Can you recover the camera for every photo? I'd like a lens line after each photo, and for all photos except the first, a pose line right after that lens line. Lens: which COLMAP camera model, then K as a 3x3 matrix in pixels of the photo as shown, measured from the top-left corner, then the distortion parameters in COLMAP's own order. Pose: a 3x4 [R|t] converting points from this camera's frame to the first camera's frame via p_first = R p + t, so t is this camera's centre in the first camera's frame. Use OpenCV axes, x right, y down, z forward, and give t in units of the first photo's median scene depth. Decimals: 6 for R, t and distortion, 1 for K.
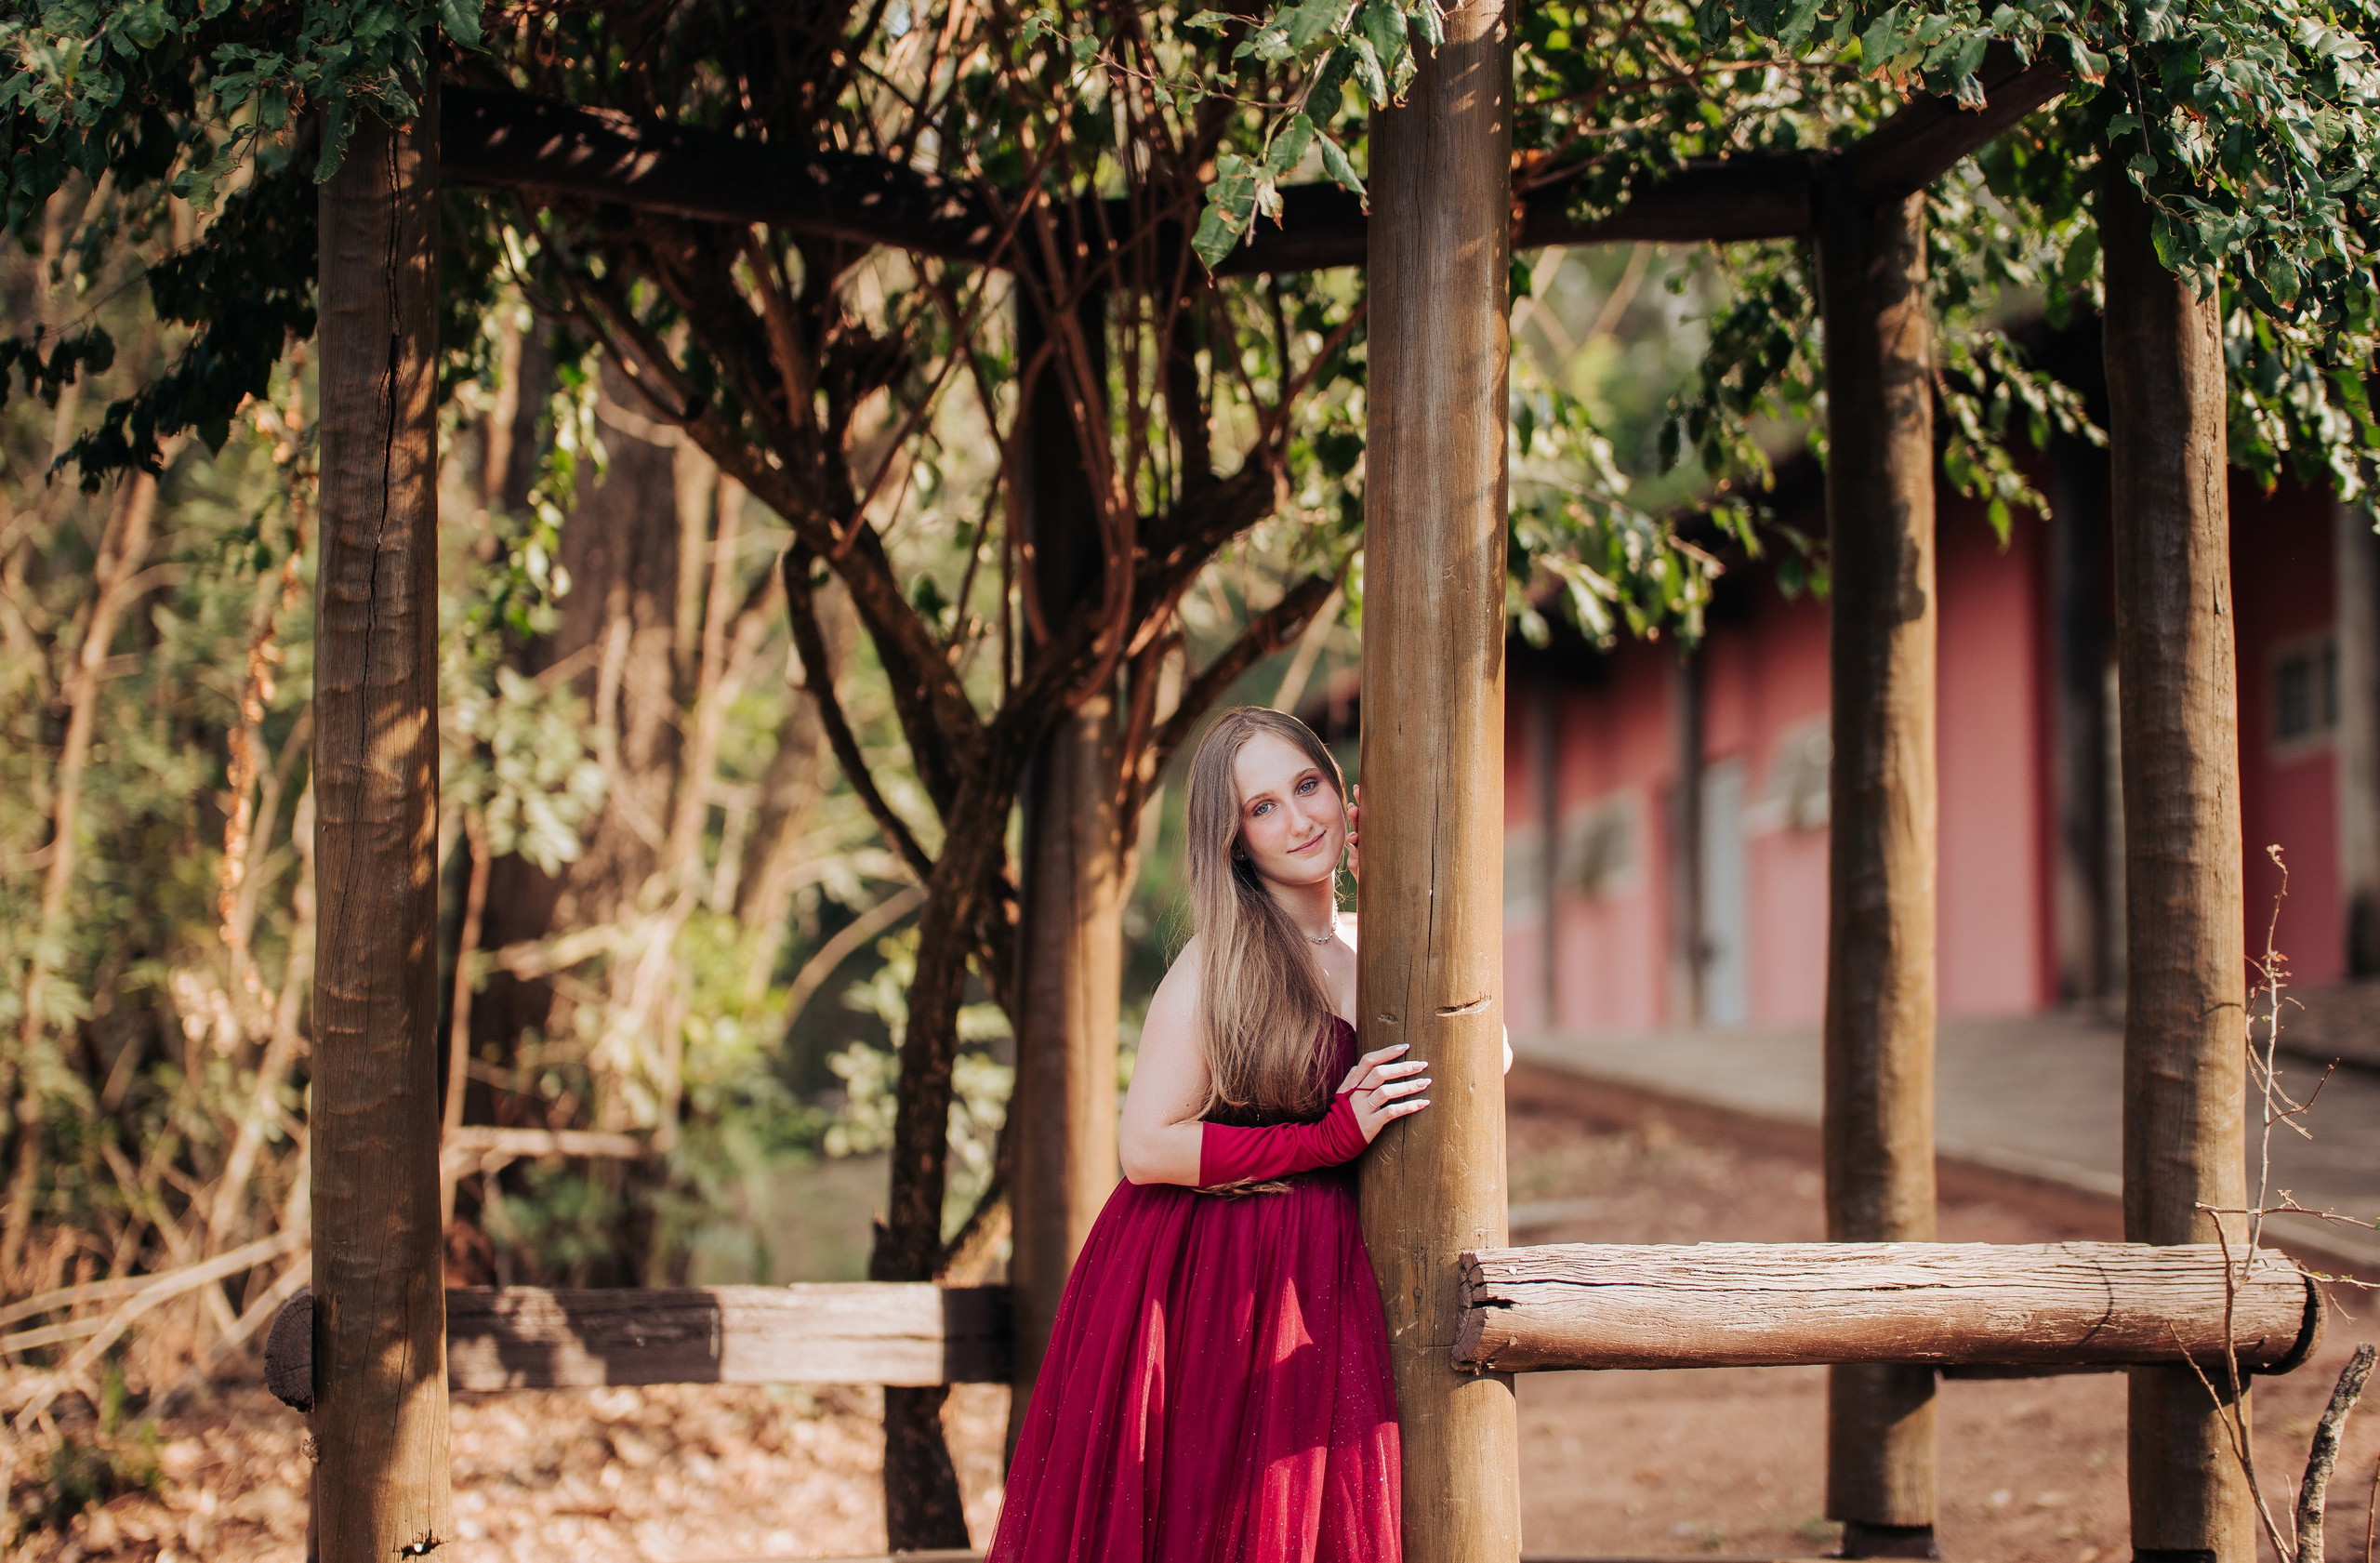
lens RADIAL K [[5897.4, 0, 1238.5], [0, 5897.4, 783.9], [0, 0, 1]] dist [0.539367, 0.269518]
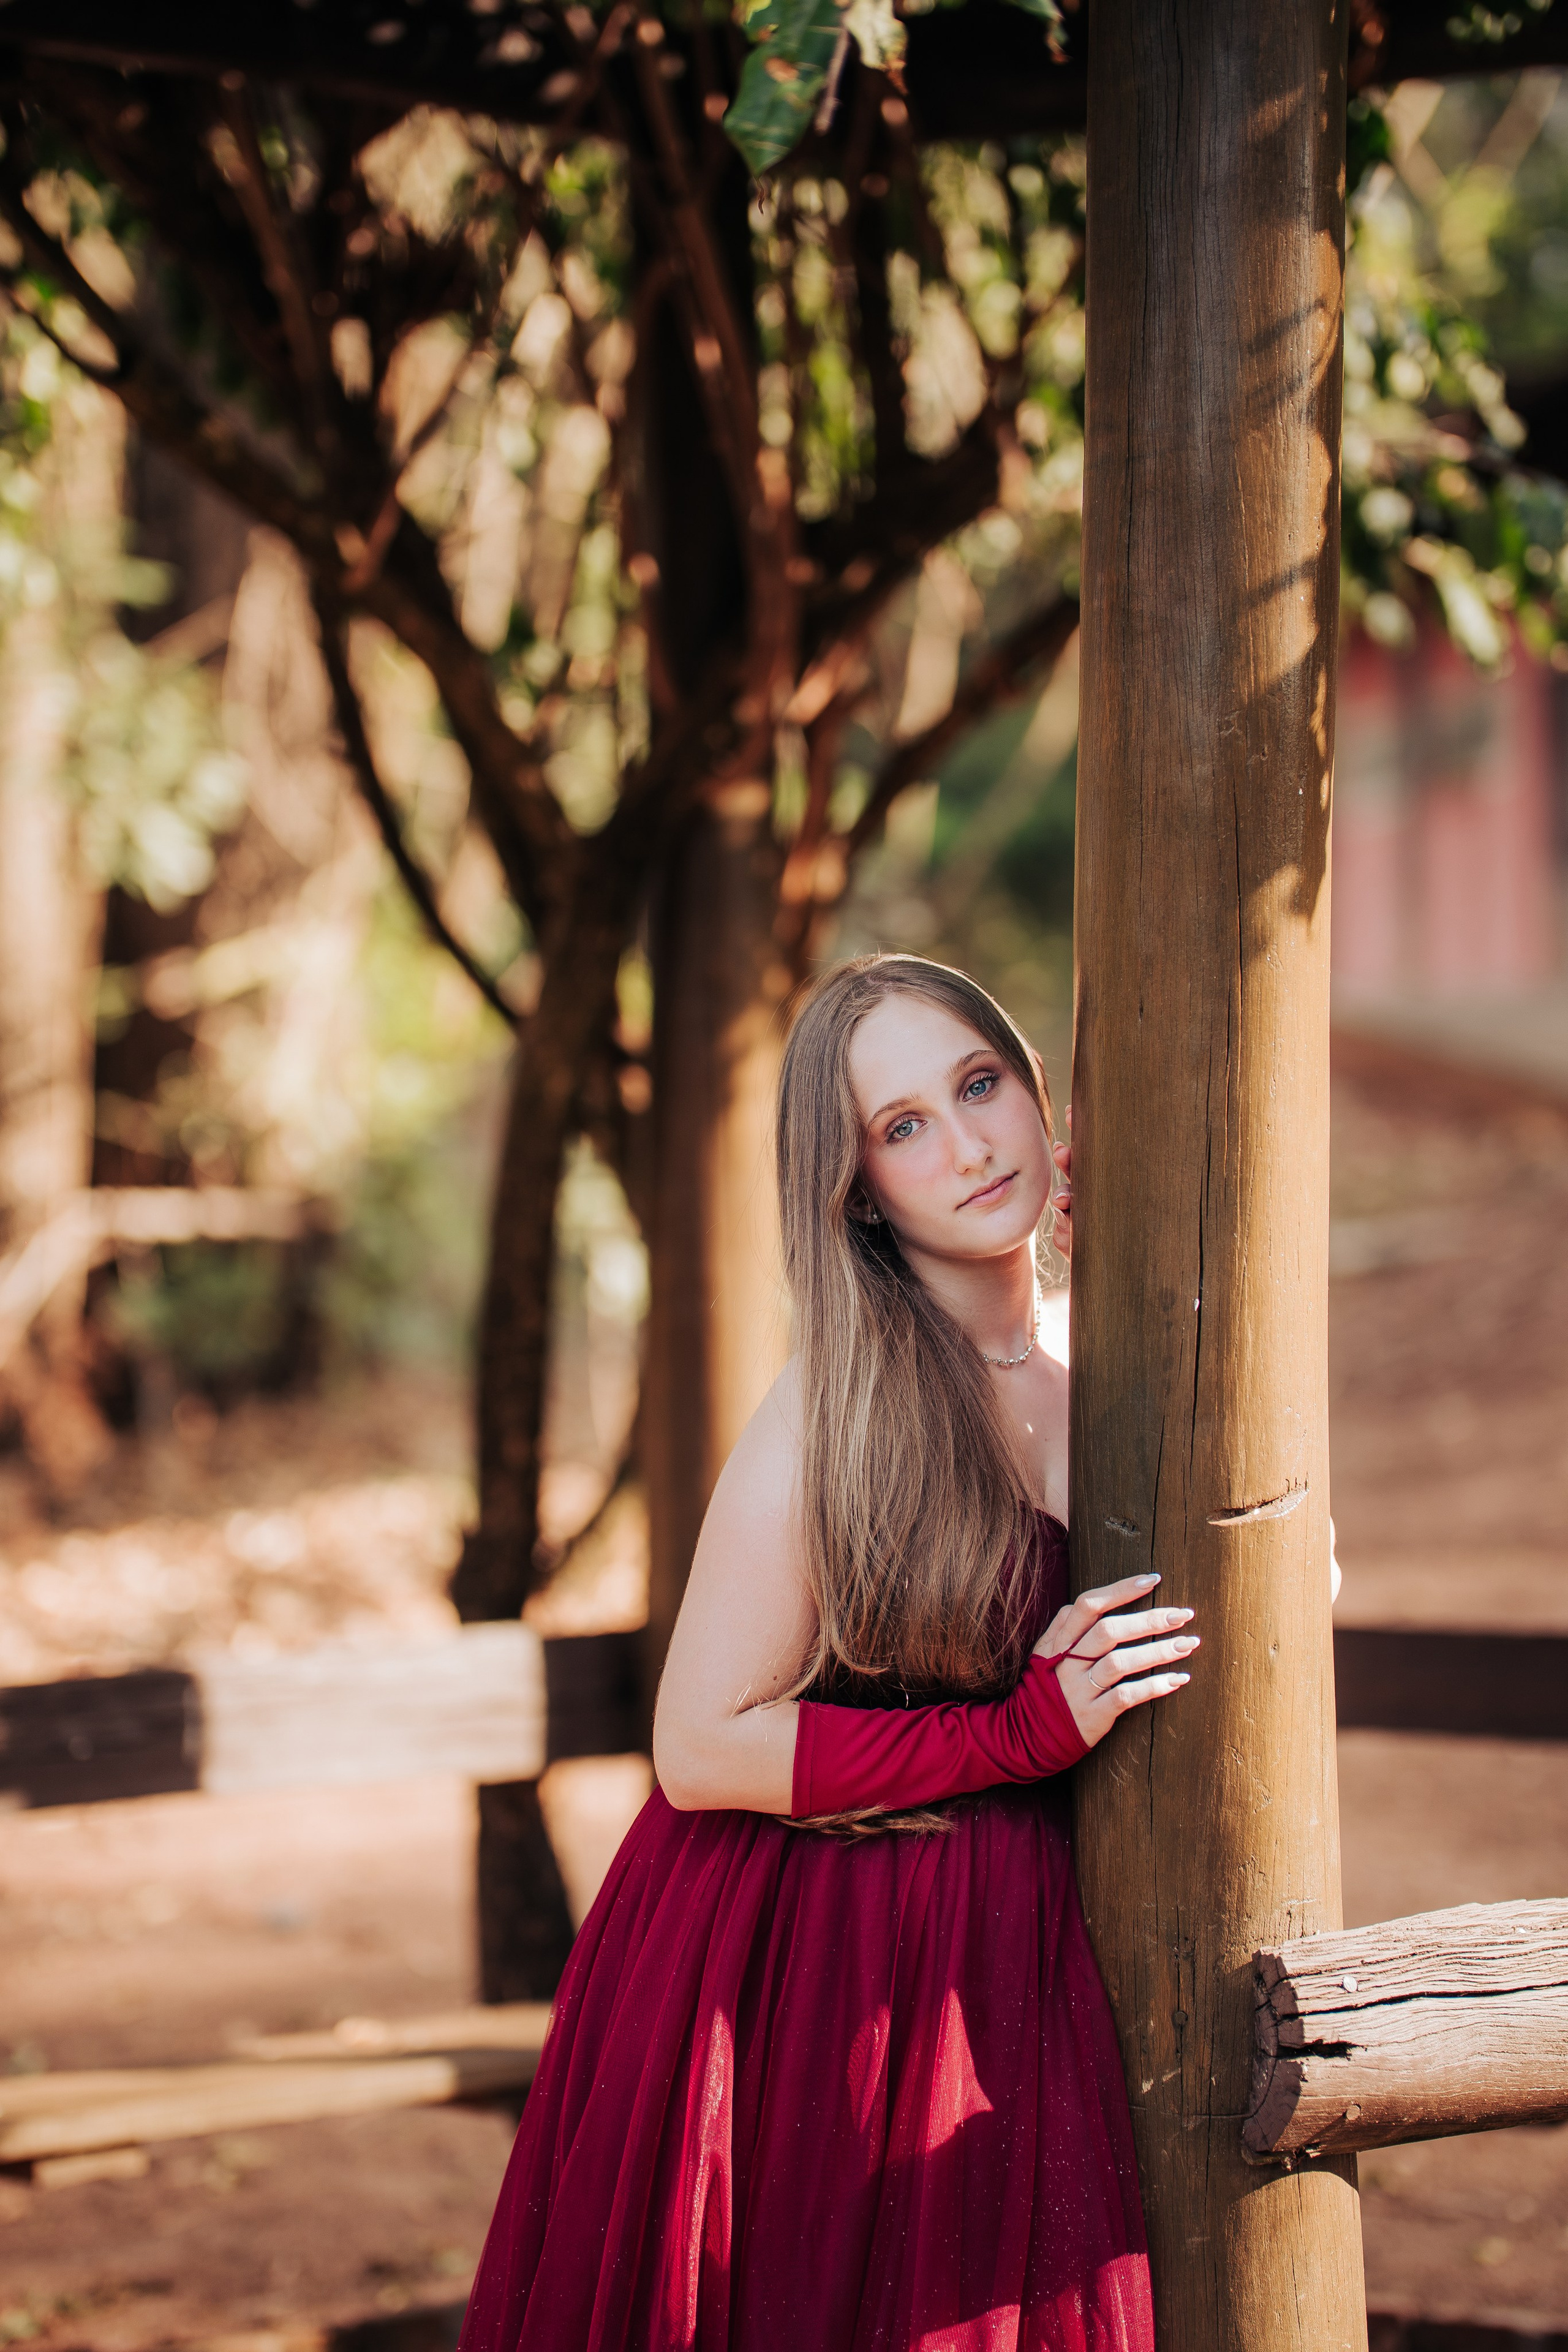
lens RADIAL K [[5766.6, 0, 782.7], [0, 5766.6, 1235.9], [0, 0, 1]] dist [0.525192, 0.969979]
pose [[0.998428, -0.007217, -0.055583, 0.021536], [0.013060, 0.994336, 0.105481, -0.041868], [0.054507, -0.106042, 0.992867, 0.409973]]
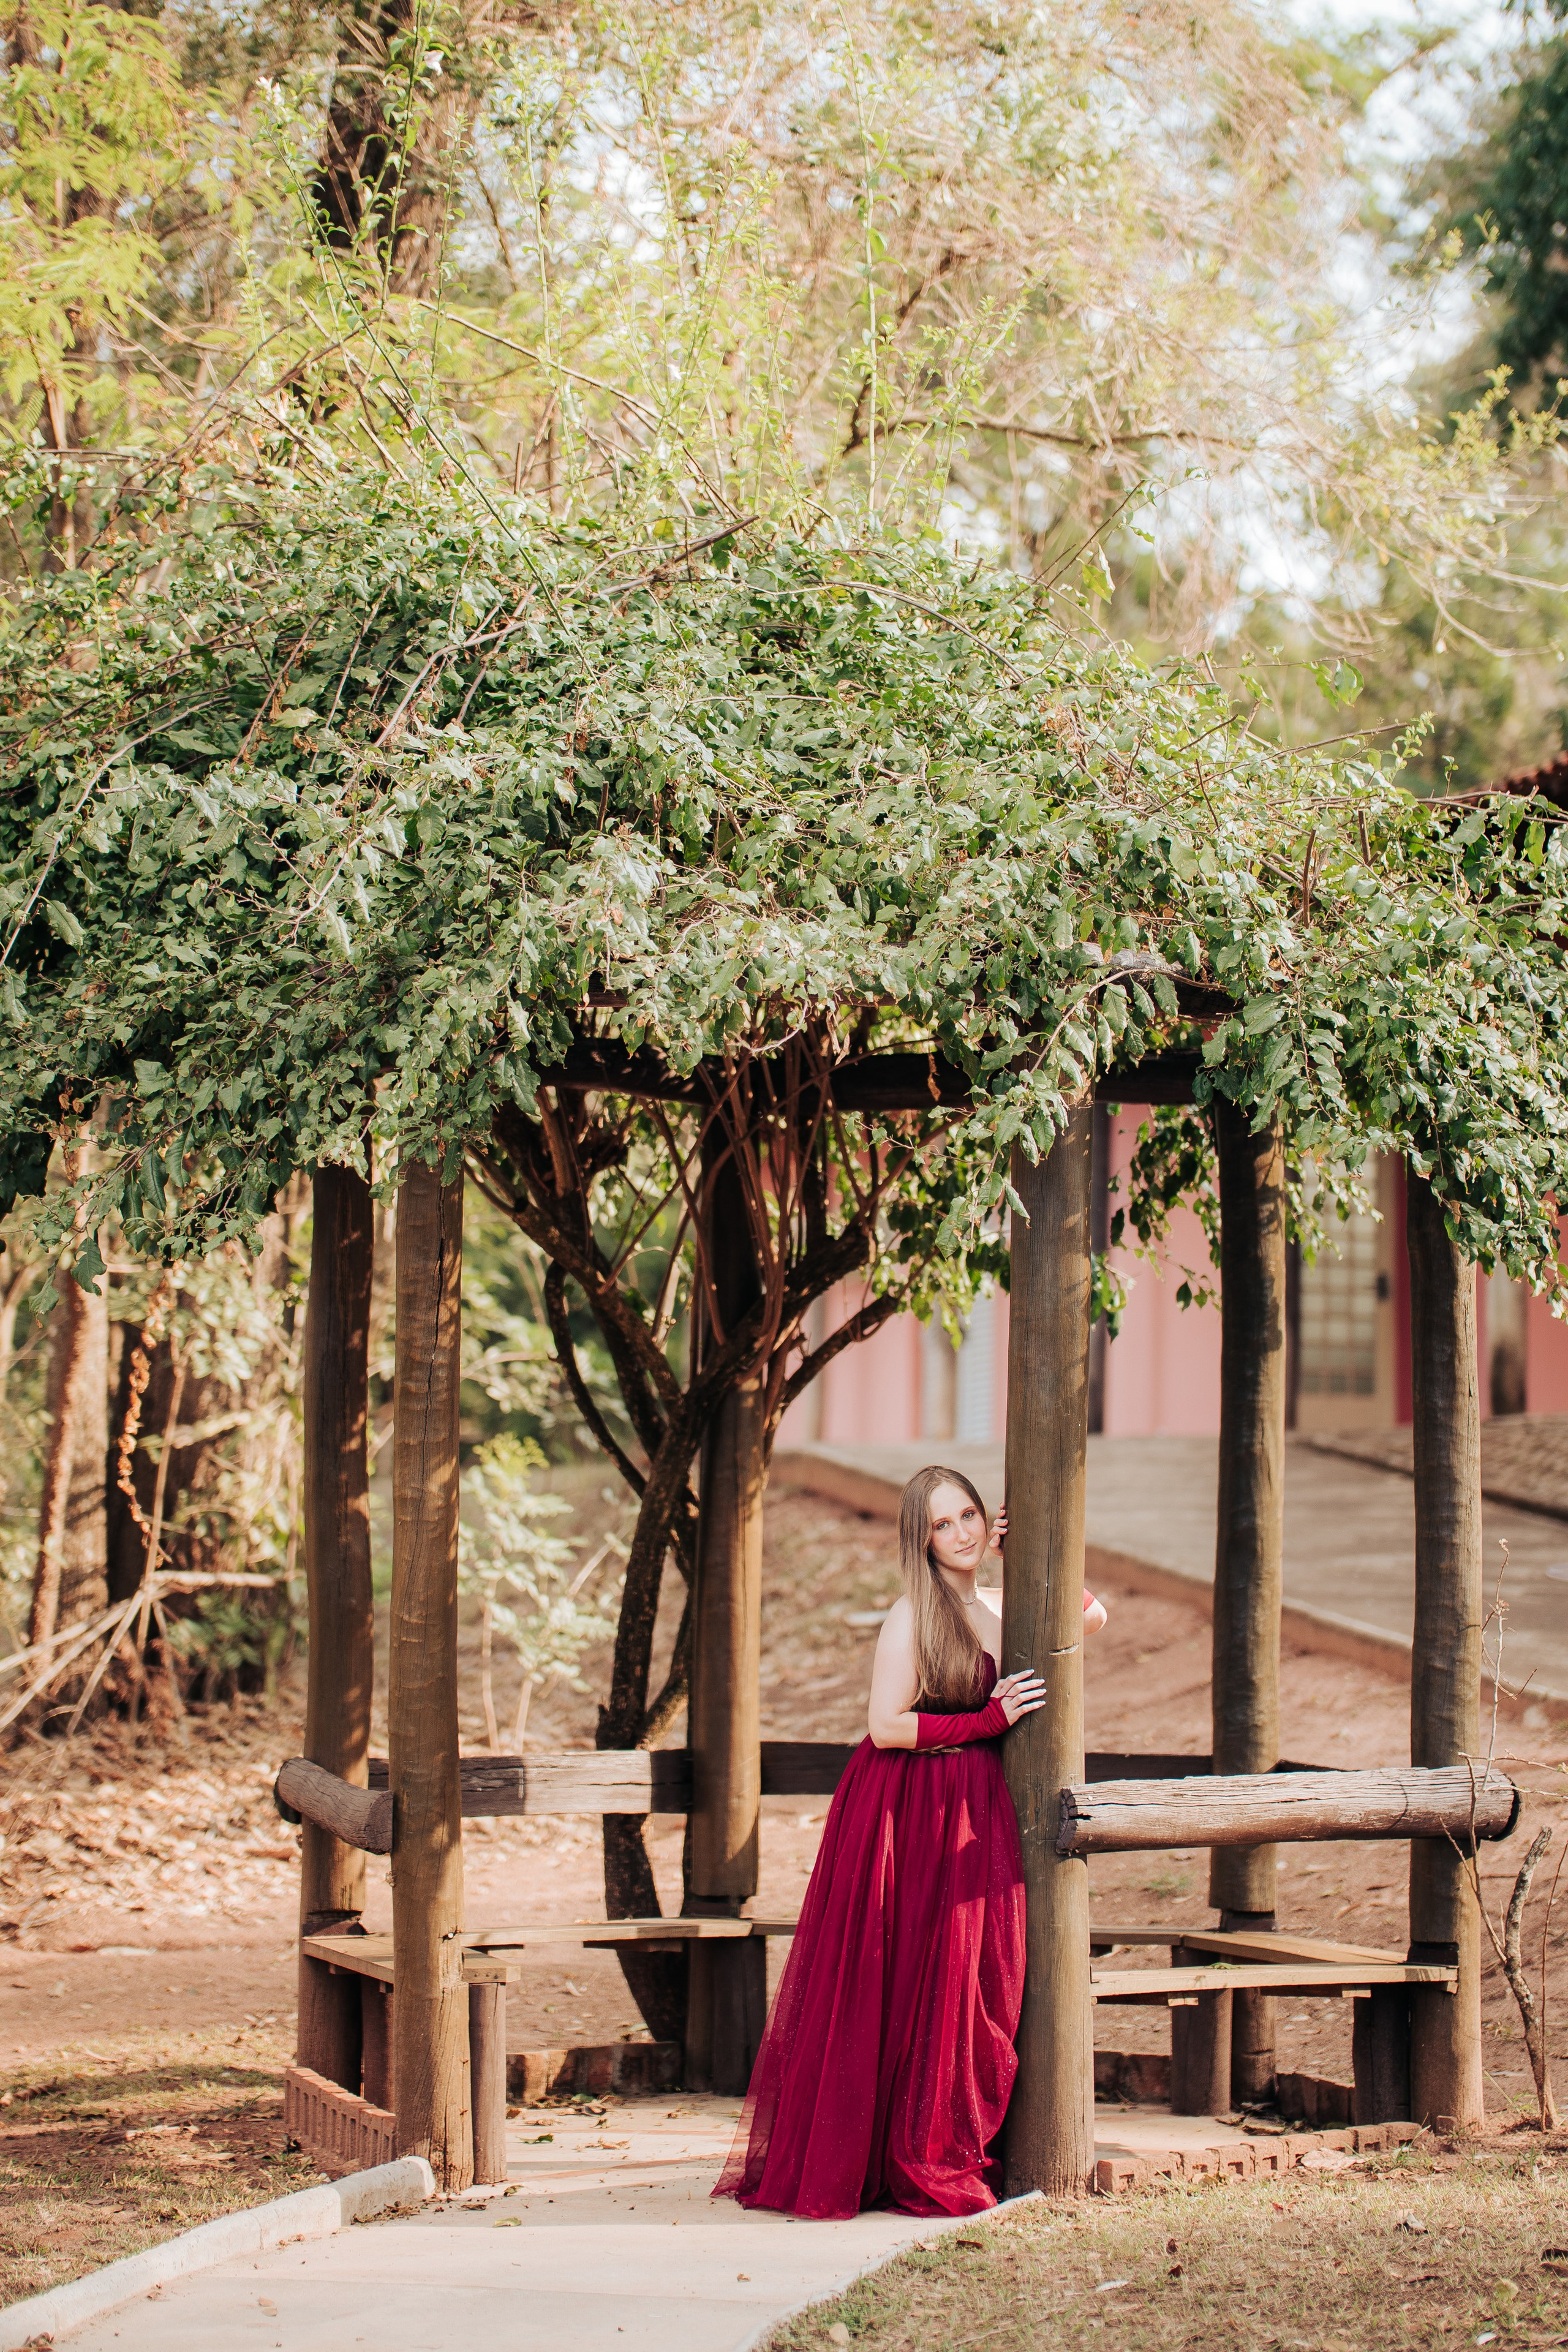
lens RADIAL K [[5766.6, 0, 782.7], [0, 5766.6, 1235.9], [0, 0, 1]] dist [0.525192, 0.969979]
pose [[0.997566, 0.016961, 0.067627, -0.150952], [-0.019310, 0.999227, 0.034231, -0.131391], [-0.066994, -0.035453, 0.997123, -0.665632]]
